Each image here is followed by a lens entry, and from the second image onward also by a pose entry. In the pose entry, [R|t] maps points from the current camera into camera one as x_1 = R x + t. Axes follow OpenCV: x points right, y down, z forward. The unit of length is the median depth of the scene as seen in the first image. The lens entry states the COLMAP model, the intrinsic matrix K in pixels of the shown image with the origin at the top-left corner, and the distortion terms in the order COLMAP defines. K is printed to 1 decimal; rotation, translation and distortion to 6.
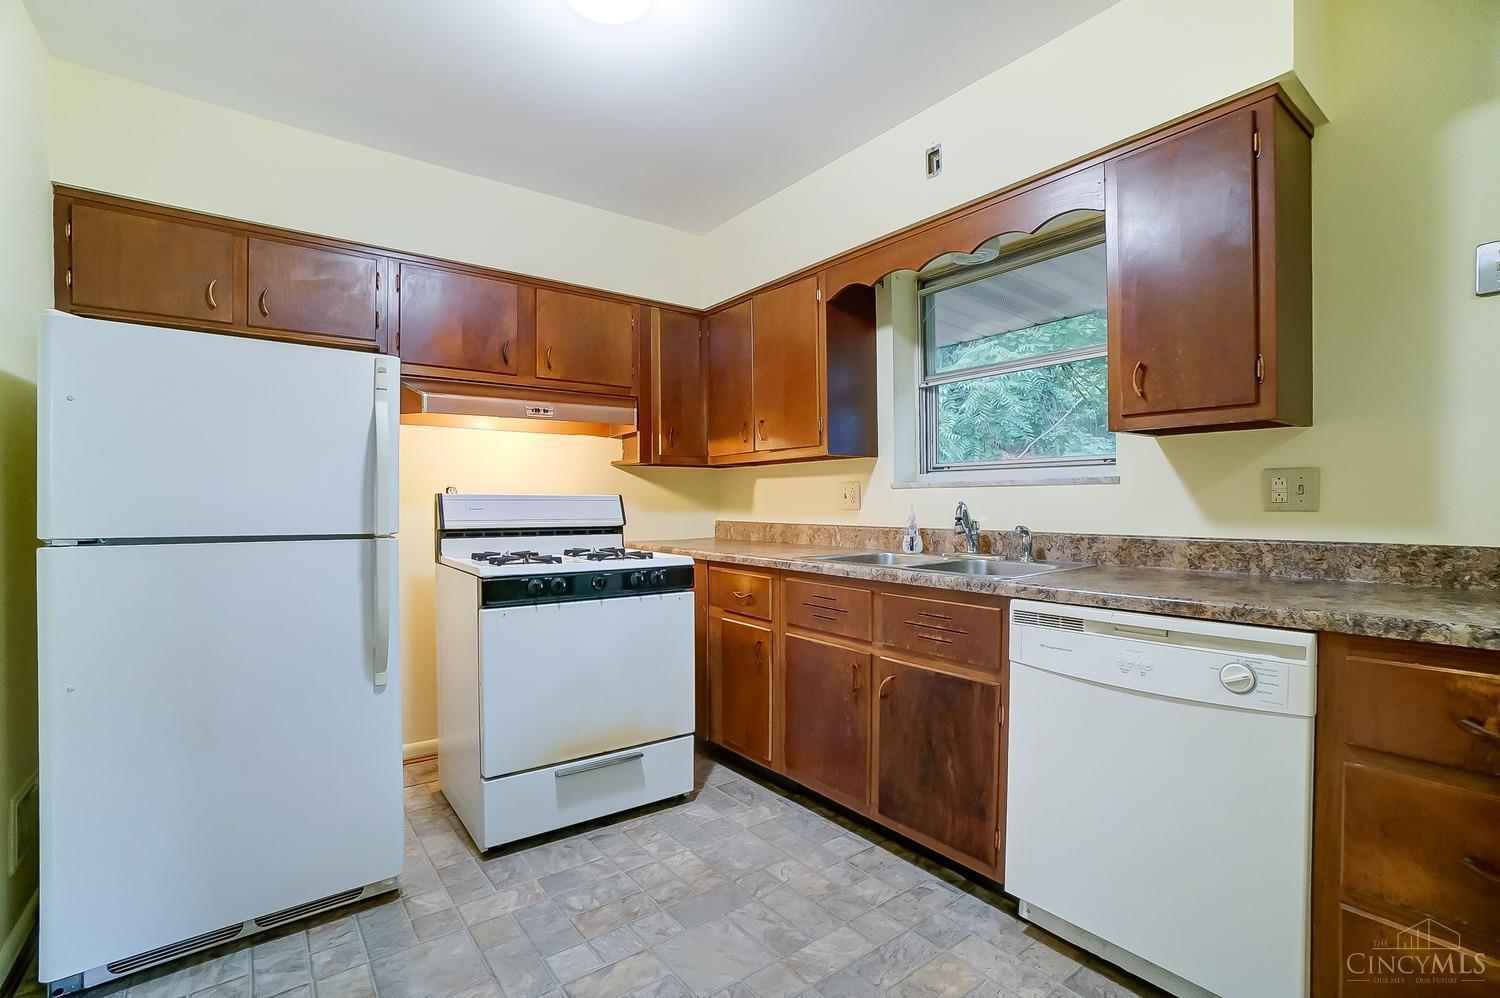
lens RADIAL K [[663.5, 0, 750.0], [0, 663.5, 499.0], [0, 0, 1]] dist [-0.039845, 0.000974]
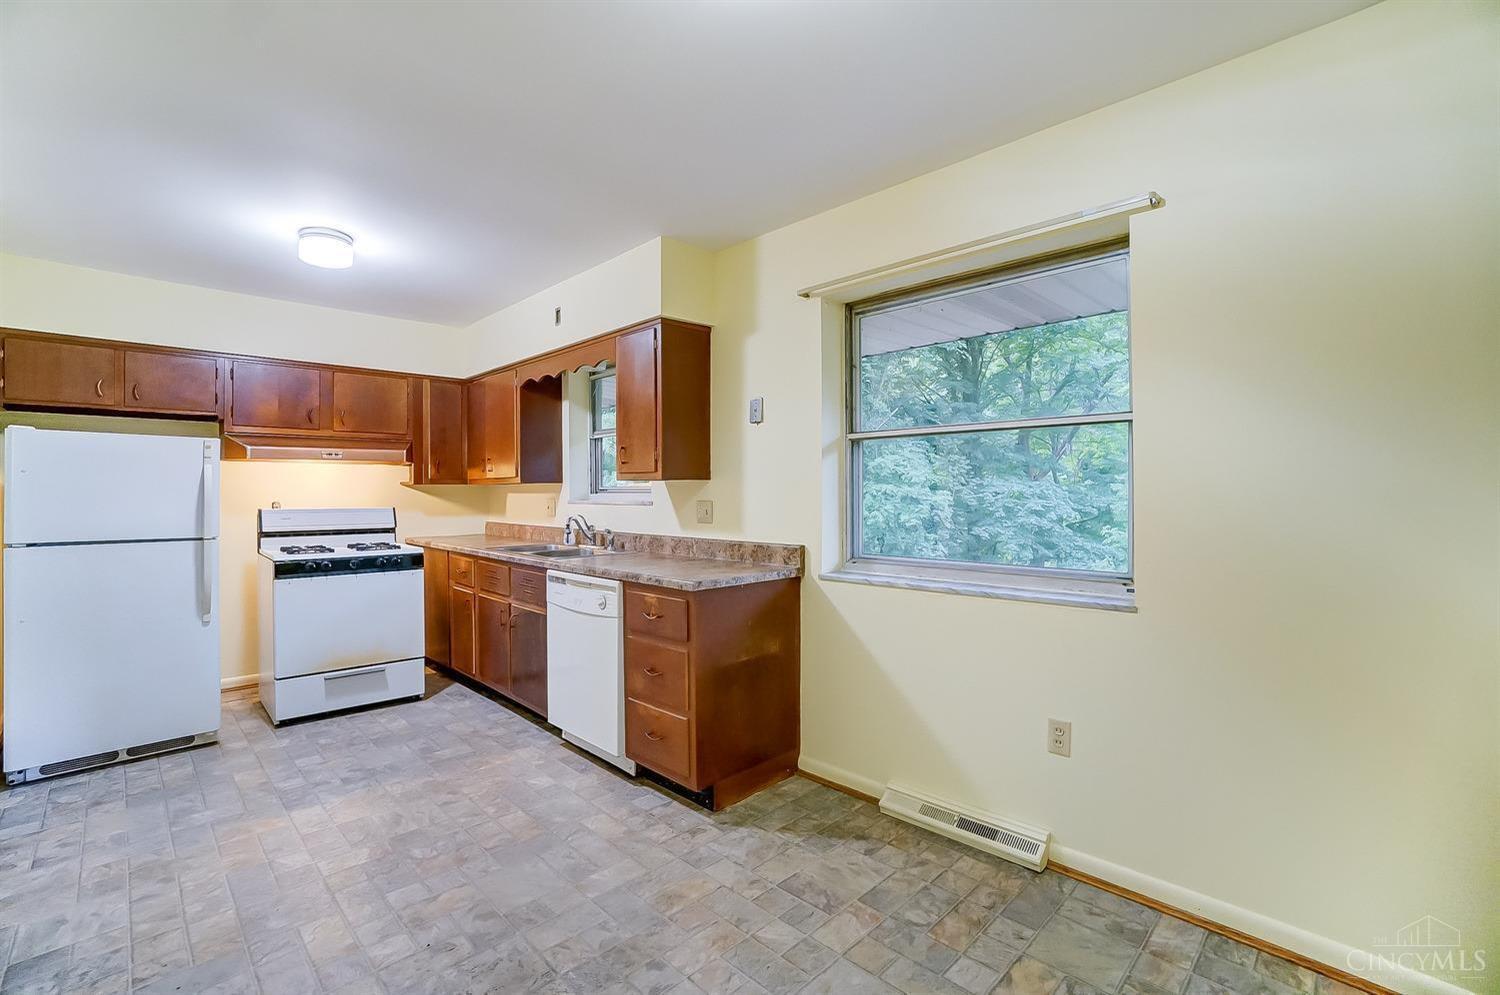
lens RADIAL K [[662.6, 0, 747.1], [0, 662.6, 483.2], [0, 0, 1]] dist [-0.023376, 0.000526]
pose [[0.994297, -0.000500, 0.106649, 0.582106], [0.000970, 0.999990, -0.004358, -0.070312], [-0.106646, 0.004437, 0.994287, -0.759844]]
